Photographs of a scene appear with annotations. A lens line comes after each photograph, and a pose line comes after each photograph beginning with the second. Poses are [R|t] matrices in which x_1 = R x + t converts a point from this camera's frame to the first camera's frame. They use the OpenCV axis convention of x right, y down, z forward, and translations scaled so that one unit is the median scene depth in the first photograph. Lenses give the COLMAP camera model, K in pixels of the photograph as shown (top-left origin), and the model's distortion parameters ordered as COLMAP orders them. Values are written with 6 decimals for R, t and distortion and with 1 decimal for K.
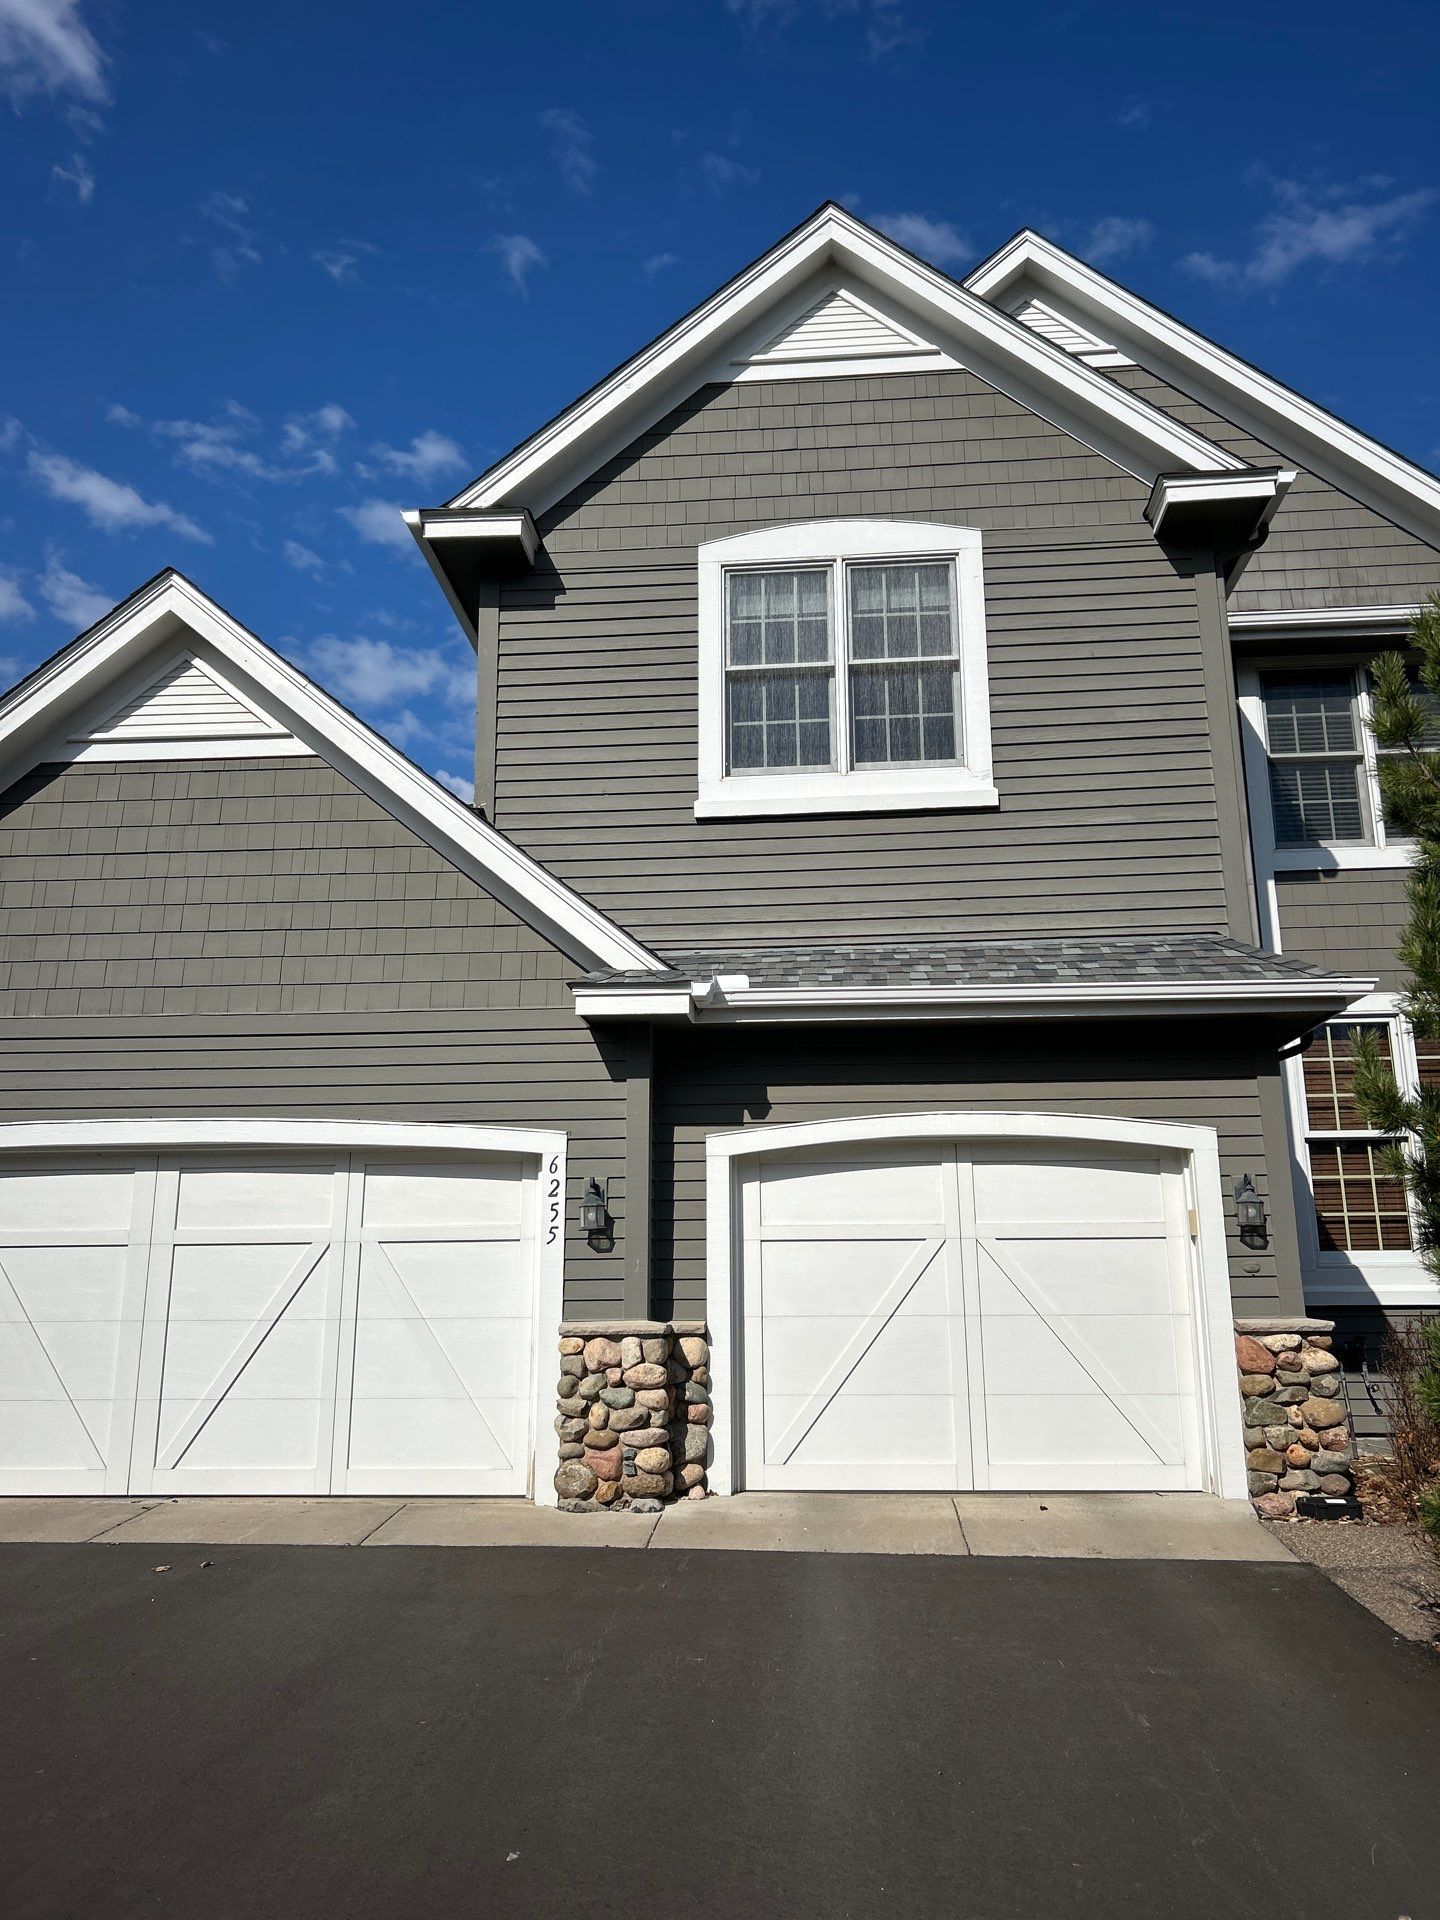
lens RADIAL K [[1416.7, 0, 720.0], [0, 1416.7, 960.0], [0, 0, 1]] dist [0.000000, -0.001607]
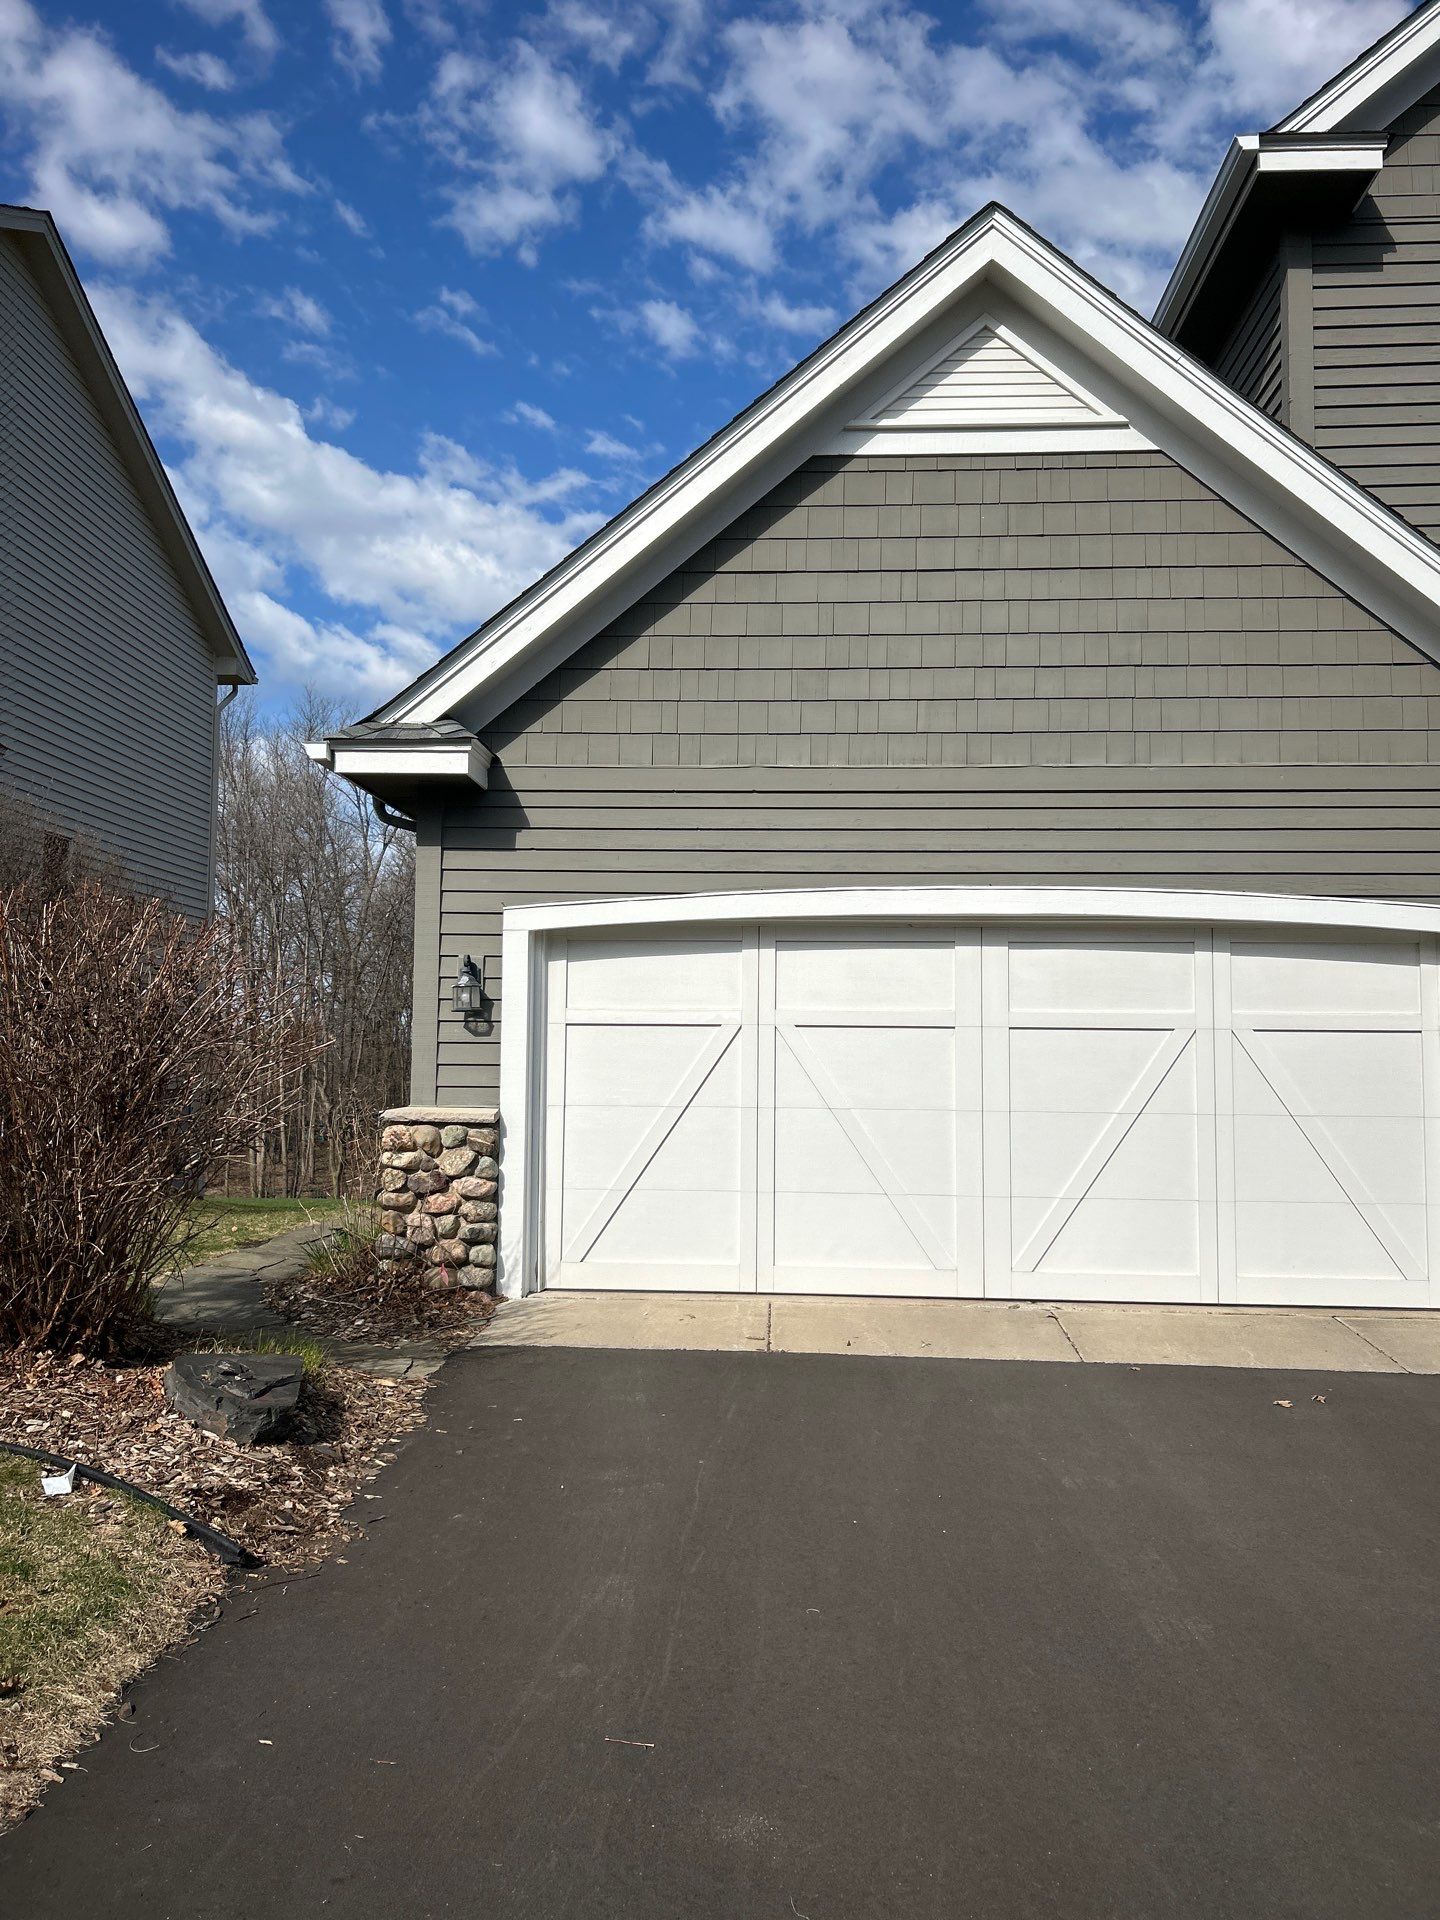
lens RADIAL K [[1558.1, 0, 716.5], [0, 1558.1, 1008.7], [0, 0, 1]] dist [0.044181, -0.081563]
pose [[0.999874, 0.015890, -0.000464, -0.534623], [-0.015536, 0.982967, 0.183123, 0.012207], [0.003366, -0.183092, 0.983090, 0.040027]]
